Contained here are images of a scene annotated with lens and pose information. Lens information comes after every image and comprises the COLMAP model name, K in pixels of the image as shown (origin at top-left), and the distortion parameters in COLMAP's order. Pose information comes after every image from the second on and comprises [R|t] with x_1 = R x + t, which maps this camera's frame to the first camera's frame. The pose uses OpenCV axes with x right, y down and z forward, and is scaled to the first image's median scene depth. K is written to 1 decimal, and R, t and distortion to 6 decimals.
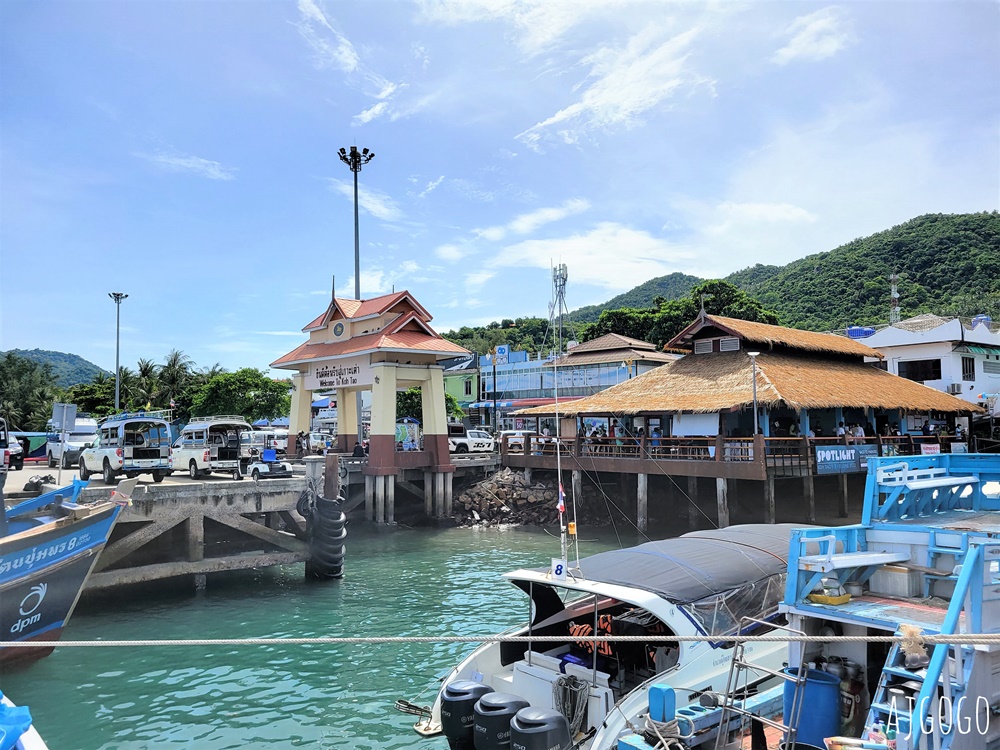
lens RADIAL K [[786.4, 0, 495.2], [0, 786.4, 422.3], [0, 0, 1]] dist [0.033191, -0.007779]
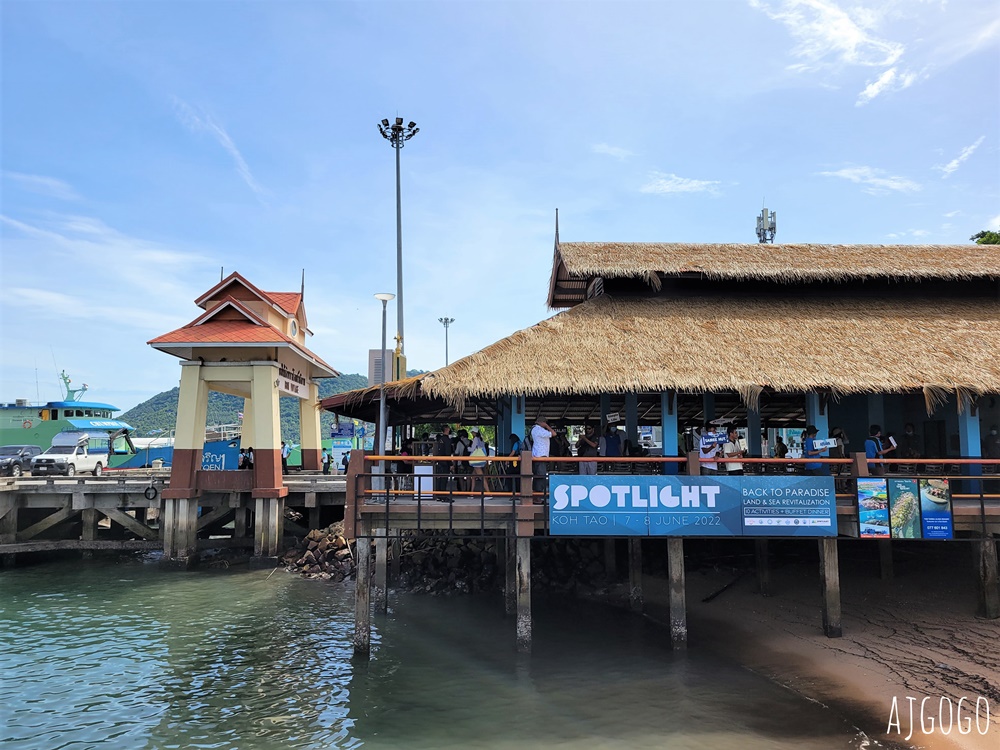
lens RADIAL K [[786.4, 0, 495.2], [0, 786.4, 422.3], [0, 0, 1]] dist [0.033191, -0.007779]
pose [[0.769443, -0.018629, -0.638443, 0.600761], [0.002674, 0.999660, -0.025946, 0.009476], [0.638710, 0.018257, 0.769231, 0.543852]]
